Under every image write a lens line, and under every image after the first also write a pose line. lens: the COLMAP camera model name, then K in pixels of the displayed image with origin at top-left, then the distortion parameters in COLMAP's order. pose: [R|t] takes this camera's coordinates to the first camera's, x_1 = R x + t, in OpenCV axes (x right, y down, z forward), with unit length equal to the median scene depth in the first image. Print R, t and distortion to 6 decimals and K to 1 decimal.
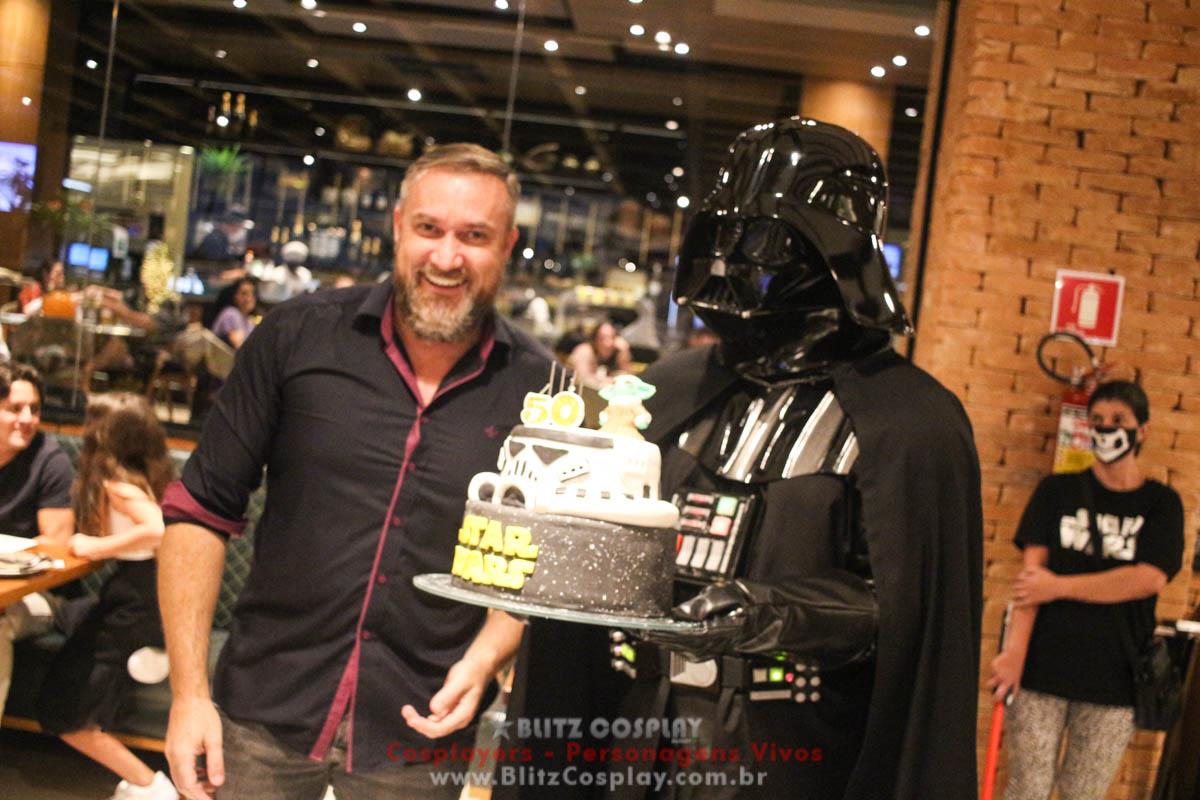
lens RADIAL K [[1600.2, 0, 600.0], [0, 1600.2, 400.0], [0, 0, 1]] dist [0.001198, -0.007309]
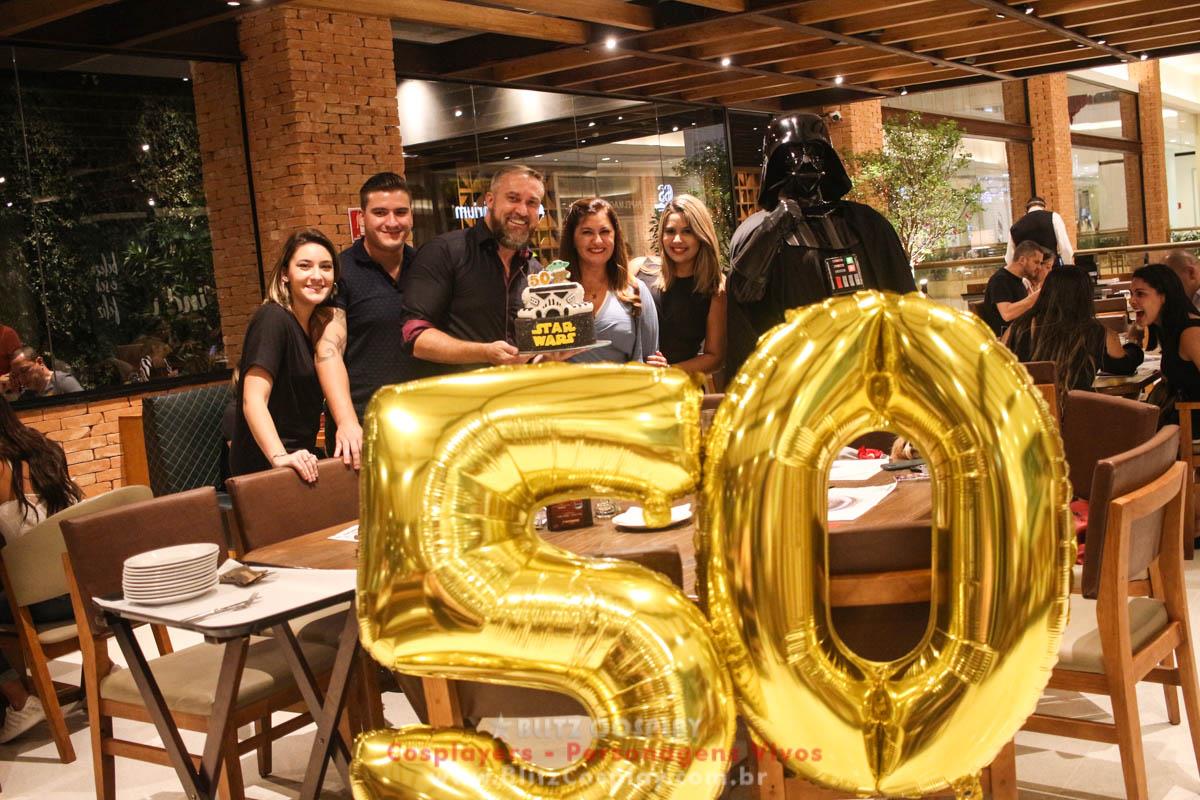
lens RADIAL K [[1600.2, 0, 600.0], [0, 1600.2, 400.0], [0, 0, 1]] dist [0.001198, -0.007309]
pose [[0.492896, -0.238598, 0.836735, -1.228713], [0.183233, 0.968564, 0.168253, -0.126019], [-0.850576, 0.070386, 0.521120, -0.241093]]
